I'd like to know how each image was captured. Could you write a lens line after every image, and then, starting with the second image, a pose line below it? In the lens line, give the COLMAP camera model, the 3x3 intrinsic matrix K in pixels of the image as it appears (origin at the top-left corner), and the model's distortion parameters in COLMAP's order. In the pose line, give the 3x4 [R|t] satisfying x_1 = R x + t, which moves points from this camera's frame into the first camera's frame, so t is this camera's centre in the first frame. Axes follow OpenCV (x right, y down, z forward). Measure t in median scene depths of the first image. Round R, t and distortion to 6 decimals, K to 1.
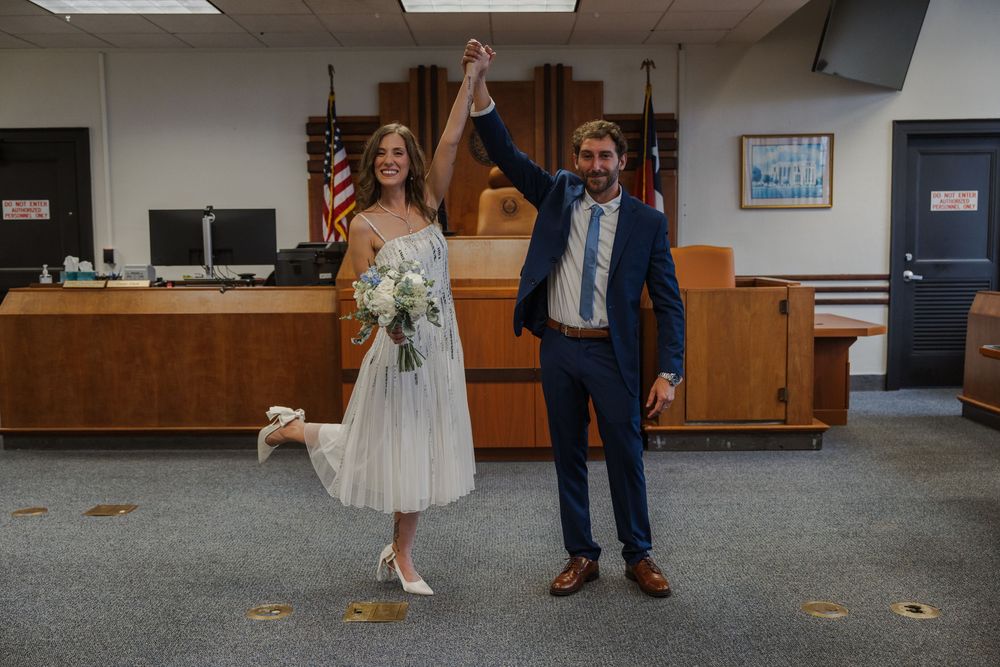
lens RADIAL K [[992.2, 0, 500.0], [0, 992.2, 333.5], [0, 0, 1]] dist [-0.014473, -0.001679]
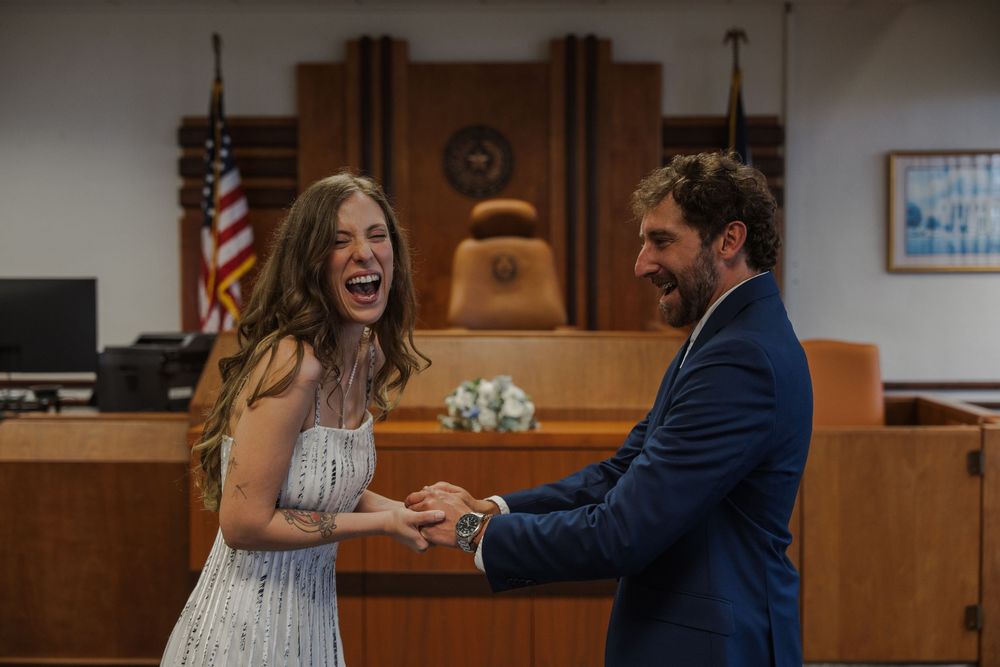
lens RADIAL K [[1425.7, 0, 500.0], [0, 1425.7, 333.5], [0, 0, 1]] dist [0.016450, -0.082228]
pose [[0.999836, 0.009668, -0.015291, 0.019467], [-0.010503, 0.998403, -0.055507, -0.038853], [0.014730, 0.055658, 0.998341, 0.130875]]
